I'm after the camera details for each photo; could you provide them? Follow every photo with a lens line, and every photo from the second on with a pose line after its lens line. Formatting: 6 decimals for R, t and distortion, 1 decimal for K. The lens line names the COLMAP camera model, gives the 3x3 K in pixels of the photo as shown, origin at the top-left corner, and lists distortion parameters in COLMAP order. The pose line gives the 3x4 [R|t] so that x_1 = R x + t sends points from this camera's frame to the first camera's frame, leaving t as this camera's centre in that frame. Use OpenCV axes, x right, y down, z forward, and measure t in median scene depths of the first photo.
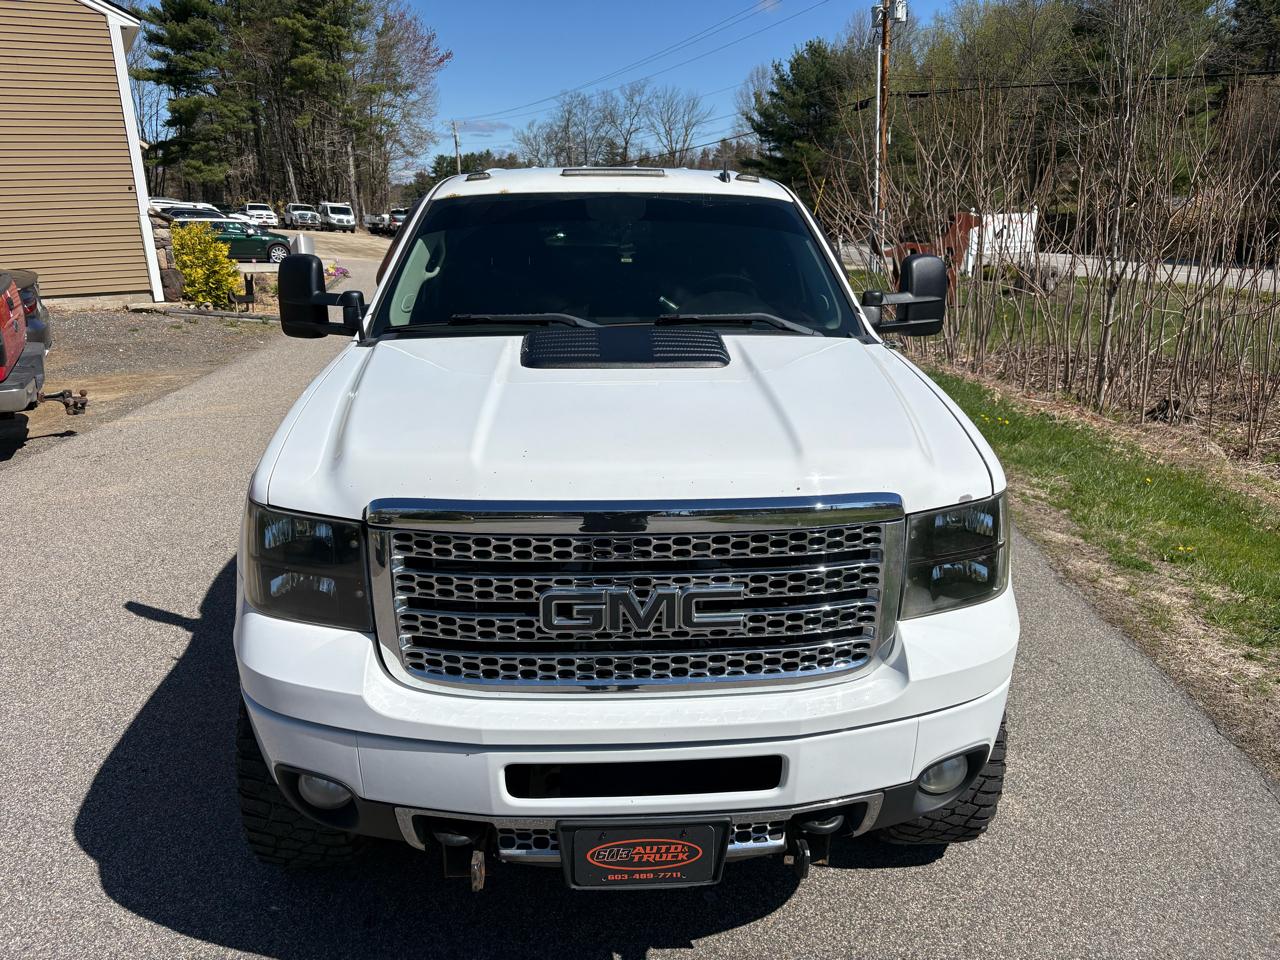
lens RADIAL K [[984.2, 0, 635.2], [0, 984.2, 463.2], [0, 0, 1]] dist [0.058107, -0.061099]
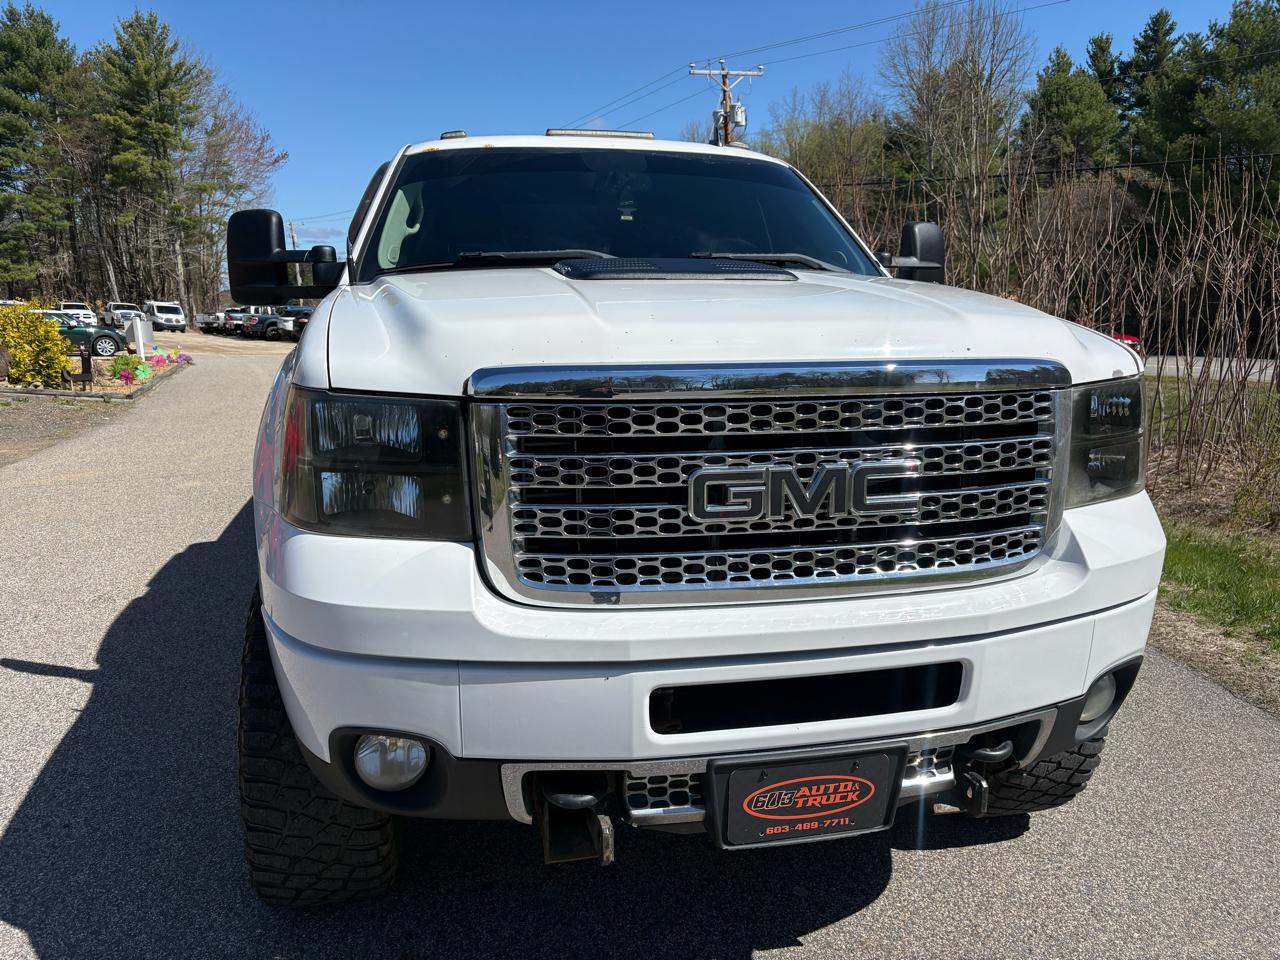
lens RADIAL K [[984.2, 0, 646.2], [0, 984.2, 476.9], [0, 0, 1]] dist [0.058107, -0.061099]
pose [[0.986120, -0.031508, 0.163020, -0.150567], [0.045556, 0.995494, -0.083169, 0.113781], [-0.159665, 0.089441, 0.983111, 0.109047]]
